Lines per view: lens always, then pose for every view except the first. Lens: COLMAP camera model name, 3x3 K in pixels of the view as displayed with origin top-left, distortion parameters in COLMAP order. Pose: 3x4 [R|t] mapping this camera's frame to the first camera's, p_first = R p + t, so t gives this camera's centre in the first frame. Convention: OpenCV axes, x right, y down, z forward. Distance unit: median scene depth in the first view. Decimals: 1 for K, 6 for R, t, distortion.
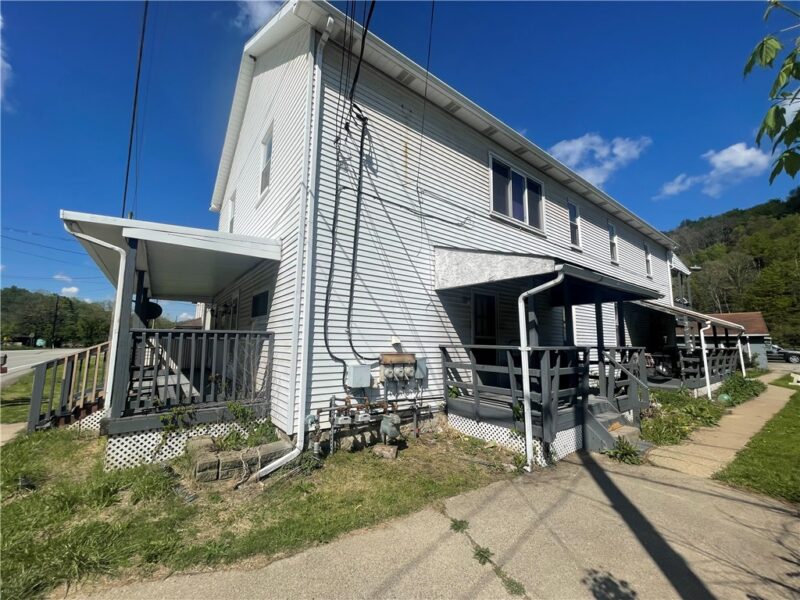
lens RADIAL K [[317.8, 0, 385.8], [0, 317.8, 305.8], [0, 0, 1]] dist [0.002495, 0.000185]
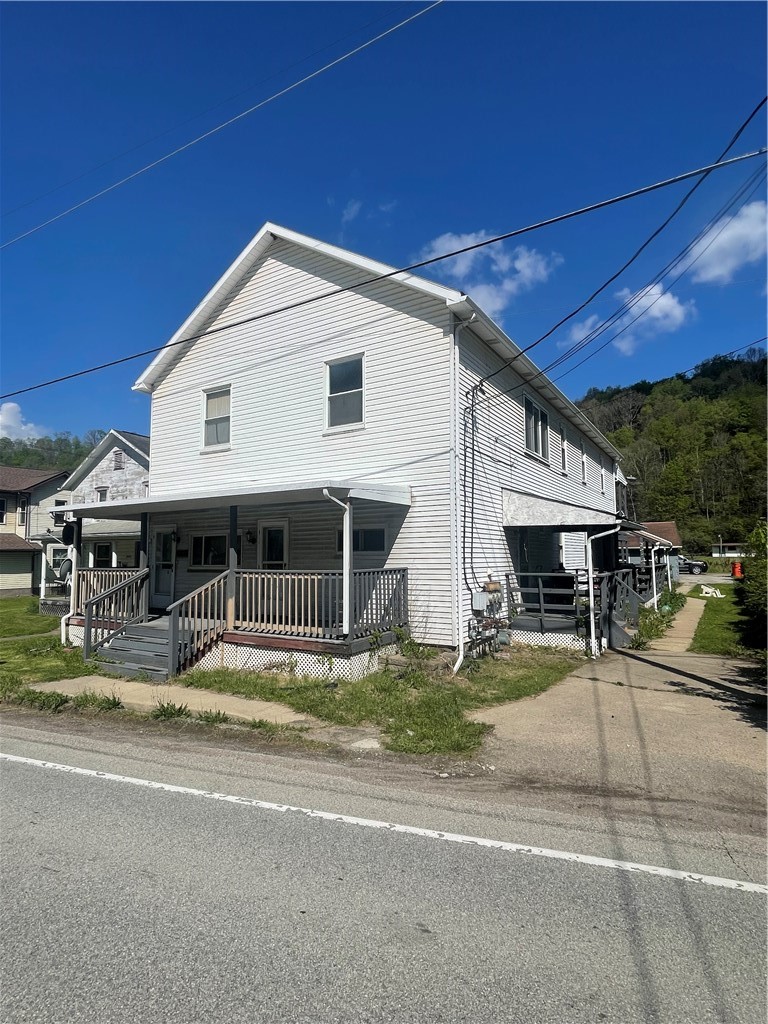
lens RADIAL K [[545.1, 0, 382.1], [0, 545.1, 509.0], [0, 0, 1]] dist [0.026456, 0.000284]
pose [[0.920151, 0.022698, 0.390904, -0.847900], [-0.041833, 0.998303, 0.040502, -0.143490], [-0.389322, -0.053621, 0.919540, -0.547225]]
